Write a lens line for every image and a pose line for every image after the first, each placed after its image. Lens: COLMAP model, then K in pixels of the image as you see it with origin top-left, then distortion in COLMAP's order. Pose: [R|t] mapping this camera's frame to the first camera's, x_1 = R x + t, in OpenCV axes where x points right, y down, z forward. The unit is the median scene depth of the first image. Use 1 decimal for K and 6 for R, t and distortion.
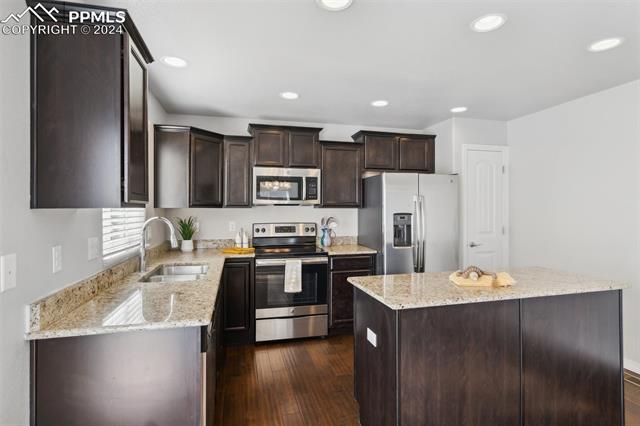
lens RADIAL K [[334.1, 0, 325.4], [0, 334.1, 208.8], [0, 0, 1]] dist [0.004443, 0.000227]
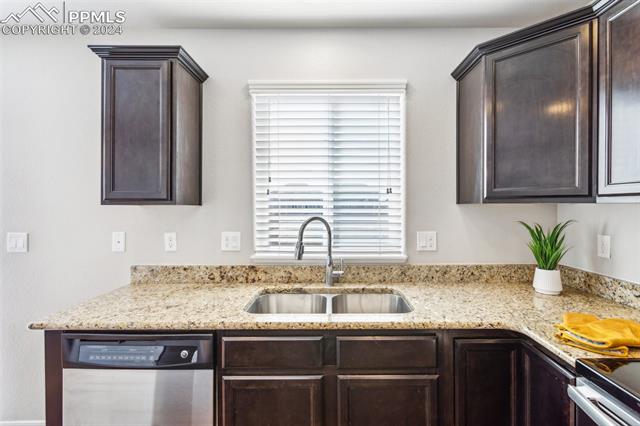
lens RADIAL K [[303.0, 0, 331.5], [0, 303.0, 206.9], [0, 0, 1]] dist [0.002294, 0.000836]
pose [[-0.256150, 0.004098, -0.966628, 0.092442], [0.002515, 0.999990, 0.003573, -0.000248], [0.966634, -0.001515, -0.256158, 0.785900]]
